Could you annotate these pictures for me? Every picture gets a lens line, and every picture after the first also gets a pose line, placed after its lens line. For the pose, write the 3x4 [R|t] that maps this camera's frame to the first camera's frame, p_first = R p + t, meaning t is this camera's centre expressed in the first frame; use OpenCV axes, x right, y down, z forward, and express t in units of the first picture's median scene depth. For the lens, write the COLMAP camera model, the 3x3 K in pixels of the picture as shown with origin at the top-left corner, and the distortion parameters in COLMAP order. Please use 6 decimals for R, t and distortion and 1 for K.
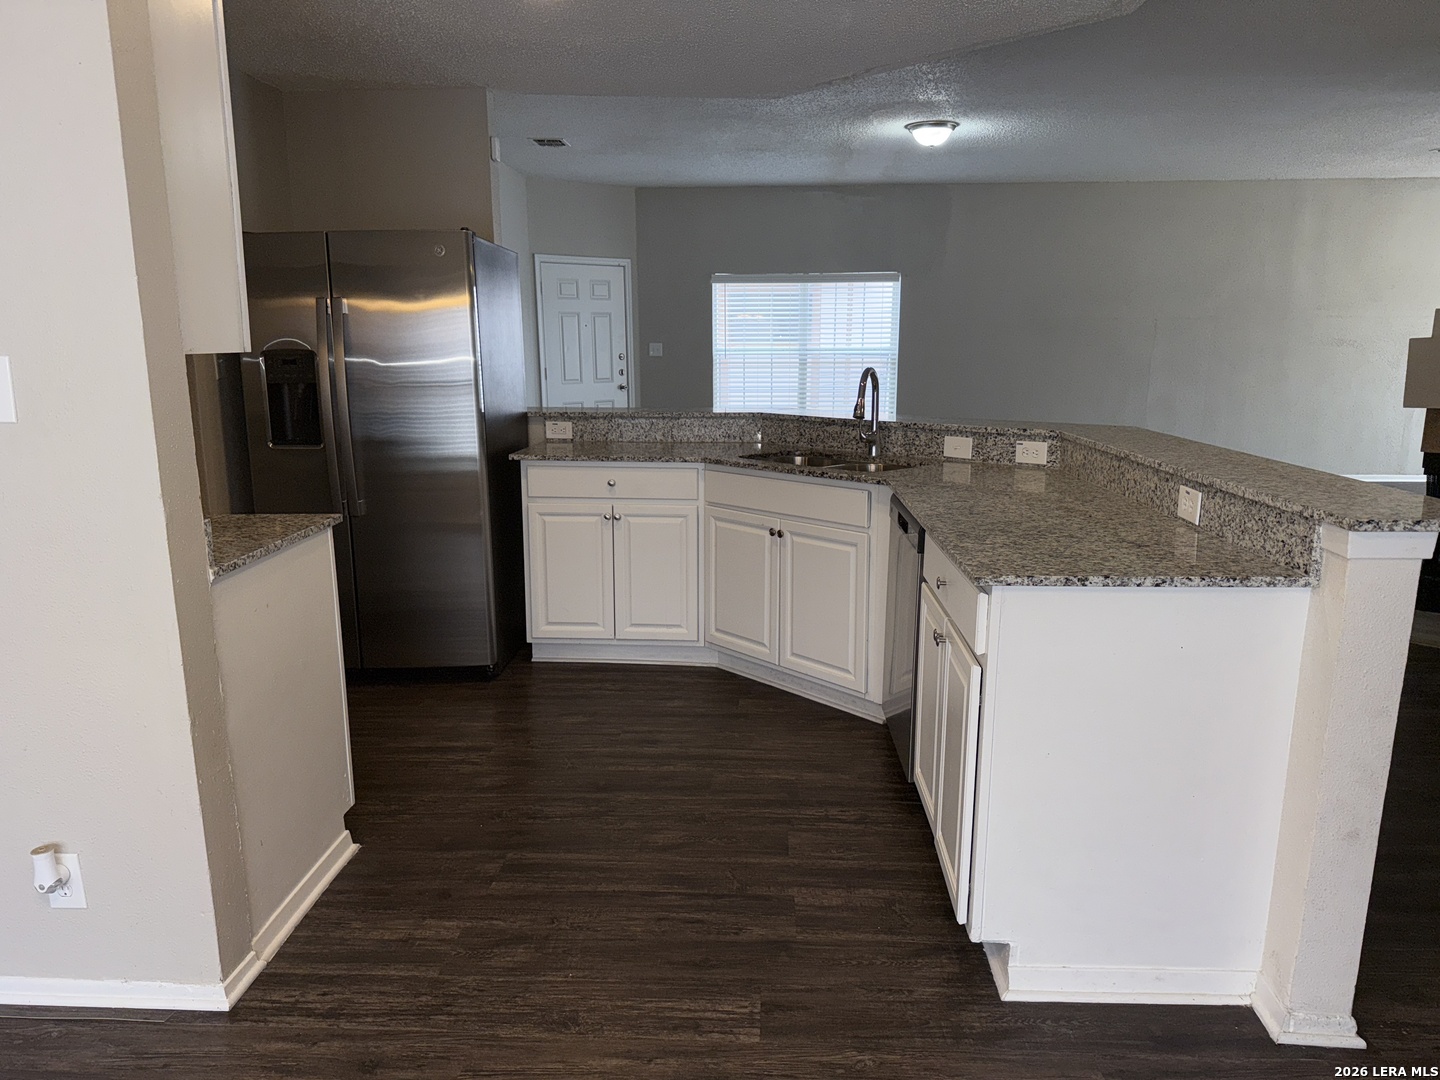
lens RADIAL K [[1024.3, 0, 727.1], [0, 1024.3, 545.9], [0, 0, 1]] dist [0.009978, -0.009582]
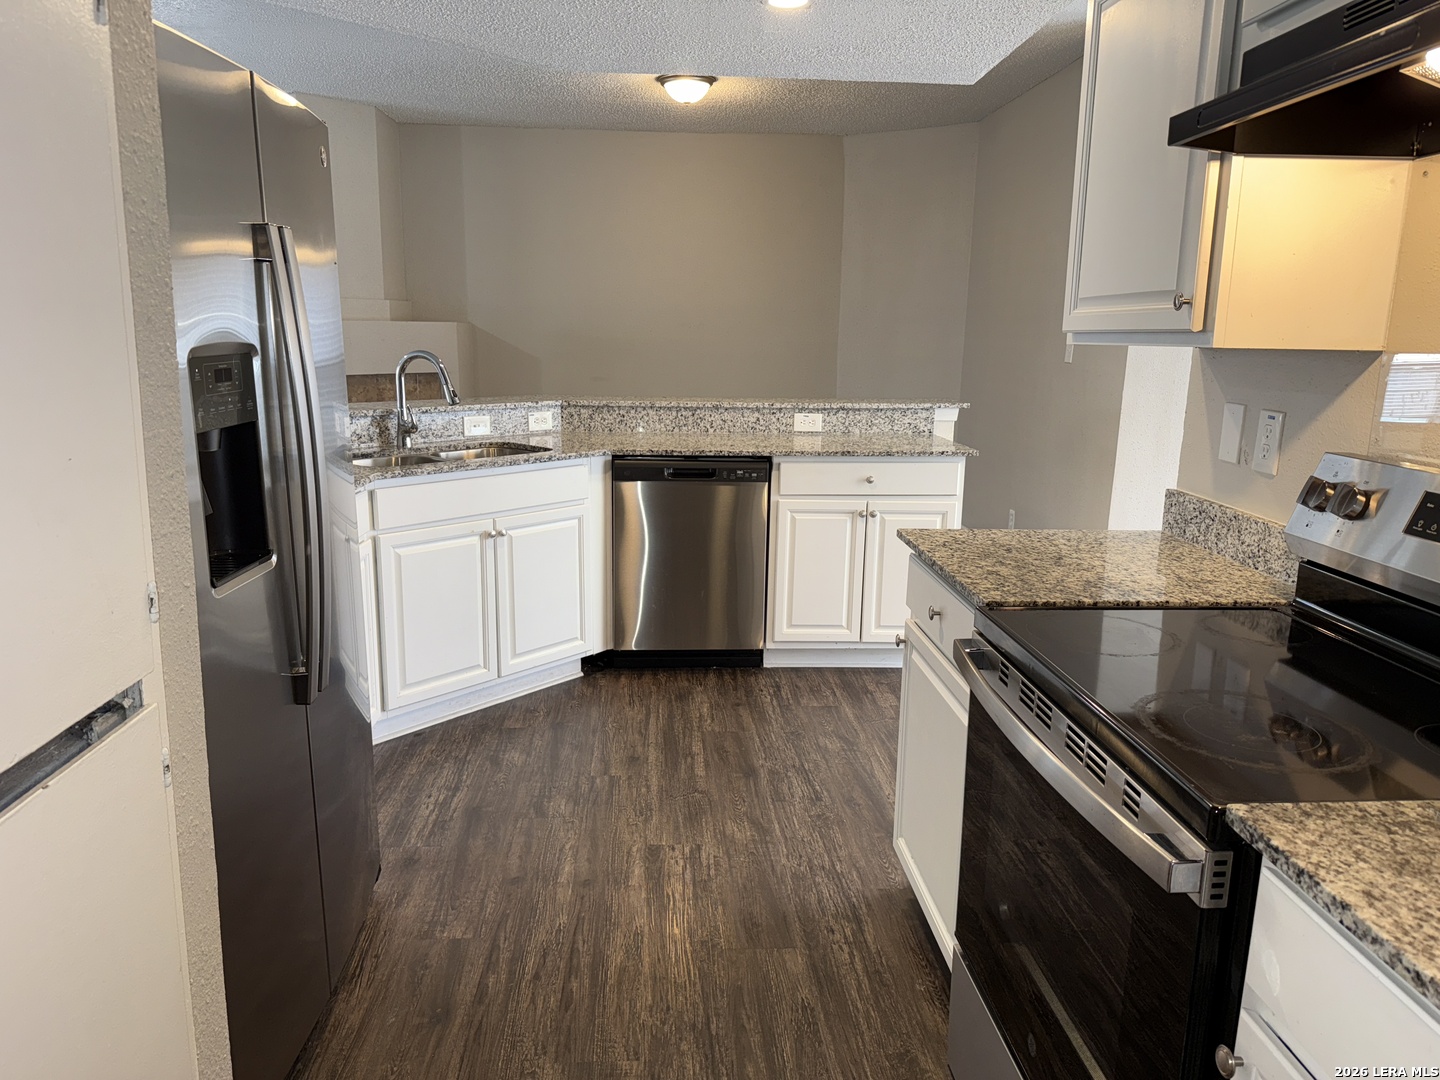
lens RADIAL K [[1024.3, 0, 727.1], [0, 1024.3, 545.9], [0, 0, 1]] dist [0.009978, -0.009582]
pose [[-0.120491, -0.215735, 0.968989, -0.977887], [0.181950, 0.954766, 0.235194, -0.206072], [-0.975898, 0.204646, -0.075788, 0.972115]]
